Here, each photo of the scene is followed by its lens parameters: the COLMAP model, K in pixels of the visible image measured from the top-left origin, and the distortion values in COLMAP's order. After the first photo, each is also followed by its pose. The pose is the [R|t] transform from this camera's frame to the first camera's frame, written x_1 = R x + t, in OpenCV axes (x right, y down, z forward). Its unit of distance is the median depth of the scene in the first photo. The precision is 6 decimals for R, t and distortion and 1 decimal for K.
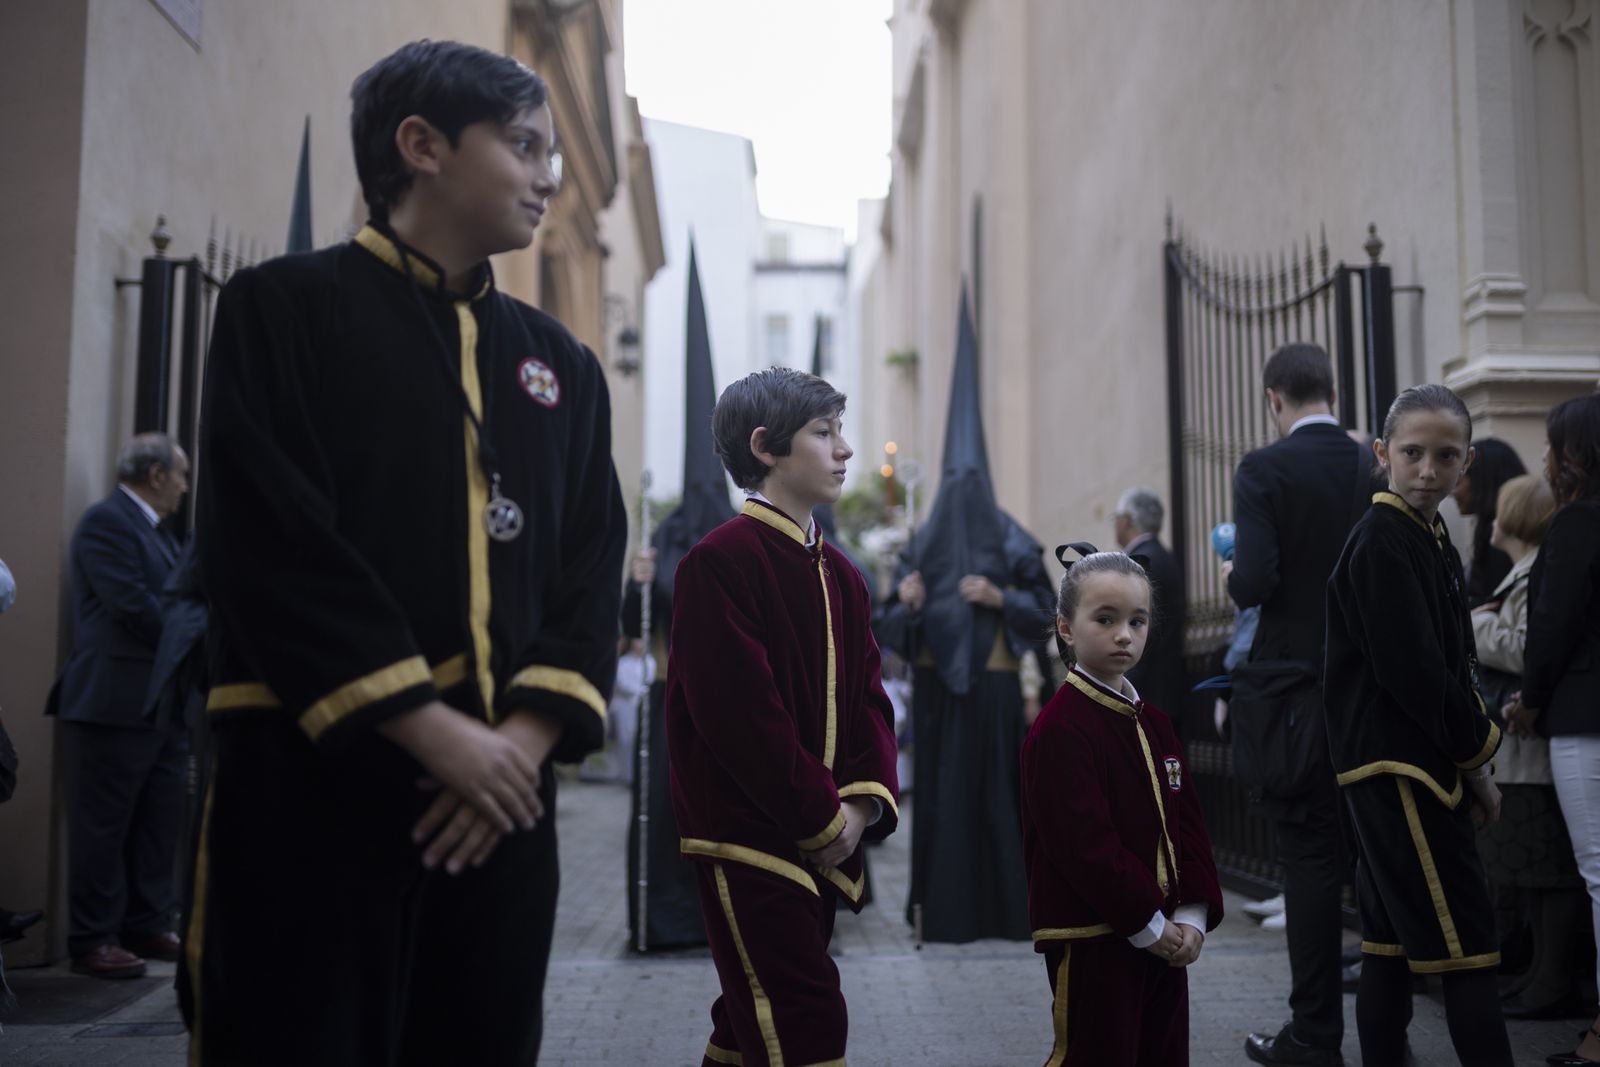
lens RADIAL K [[1532.9, 0, 810.2], [0, 1532.9, 530.5], [0, 0, 1]] dist [-0.056010, 0.096663]
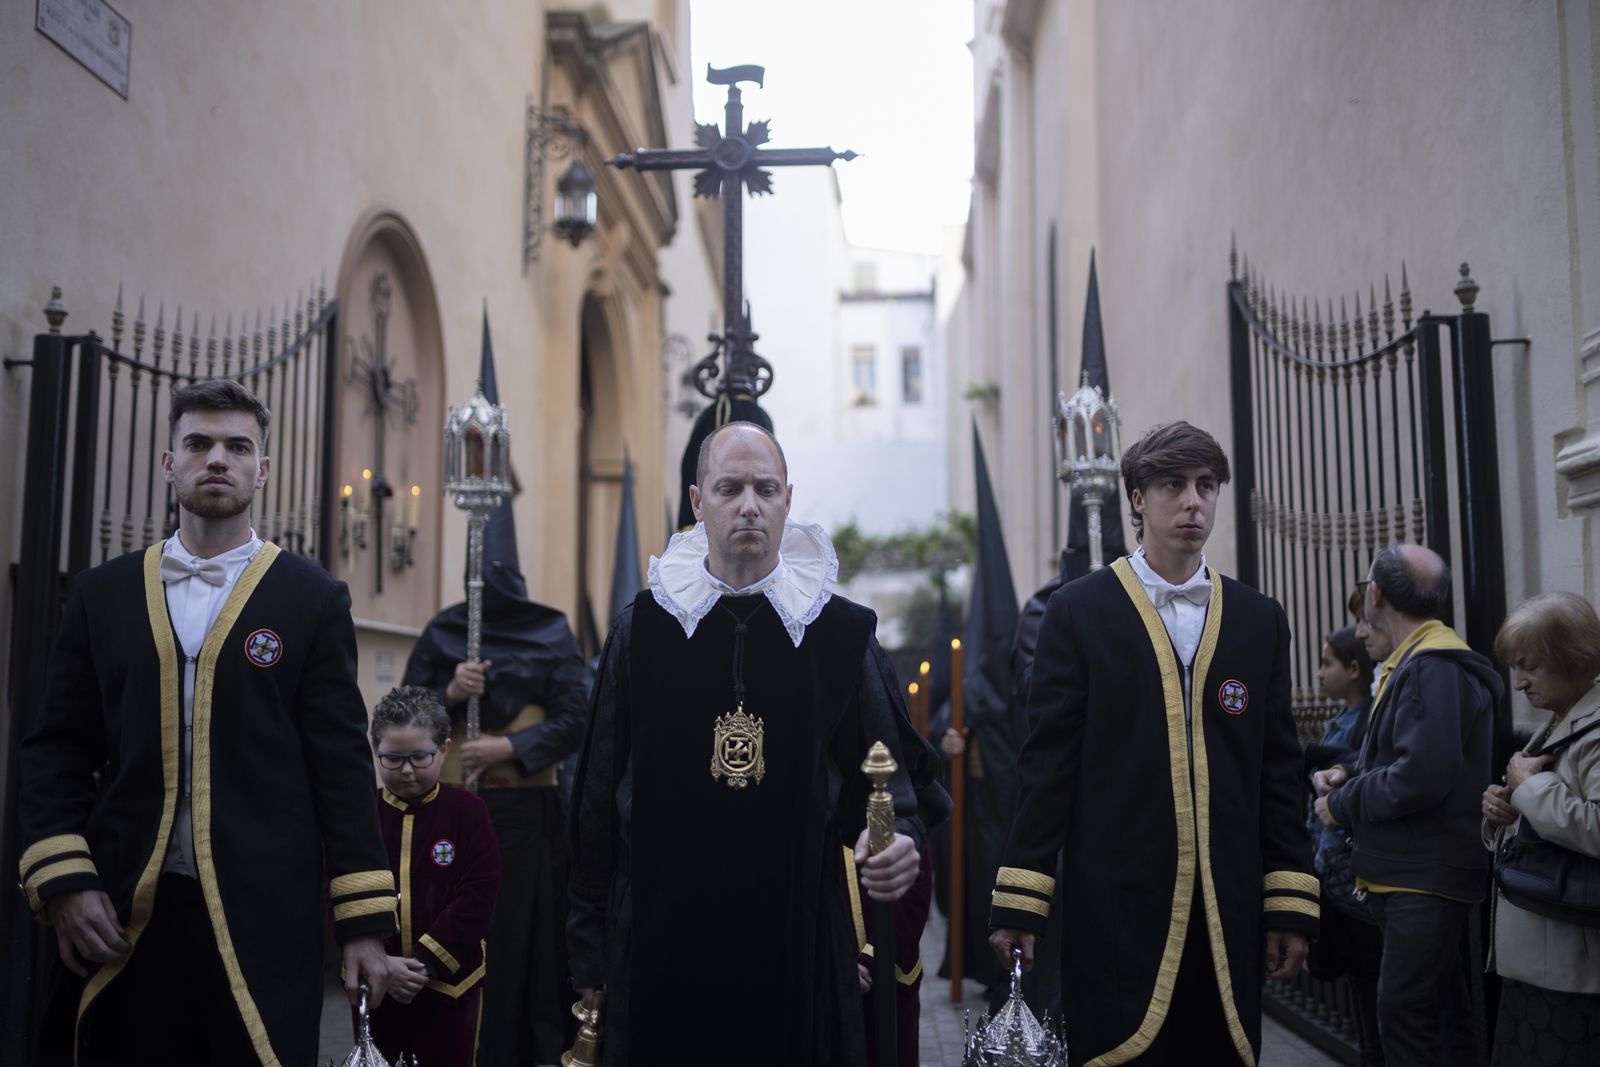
lens RADIAL K [[1524.7, 0, 789.9], [0, 1524.7, 532.3], [0, 0, 1]] dist [-0.055790, 0.087146]
pose [[0.996530, -0.008664, -0.082788, 0.055597], [0.007533, 0.999874, -0.013968, -0.036714], [0.082898, 0.013296, 0.996469, 0.120210]]
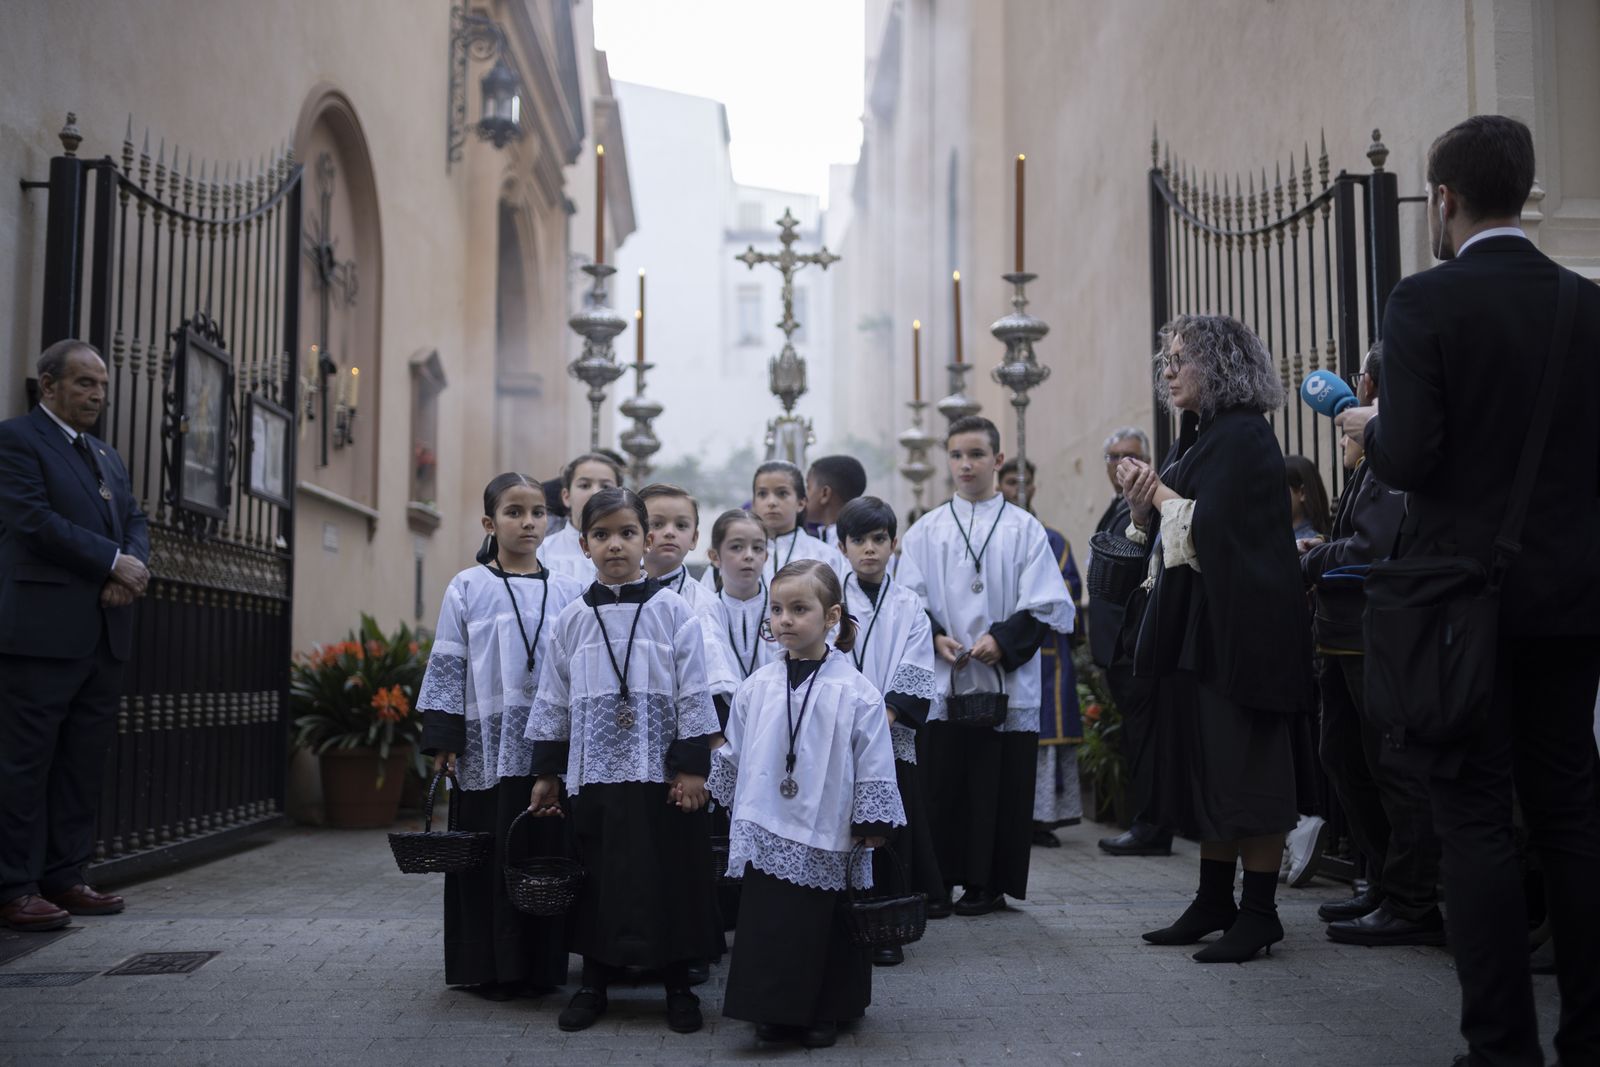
lens RADIAL K [[1540.7, 0, 795.0], [0, 1540.7, 537.4], [0, 0, 1]] dist [-0.046726, 0.074468]
pose [[0.999968, 0.002696, 0.007529, 0.005389], [-0.002815, 0.999870, 0.015873, 0.027060], [-0.007485, -0.015893, 0.999846, 0.048447]]
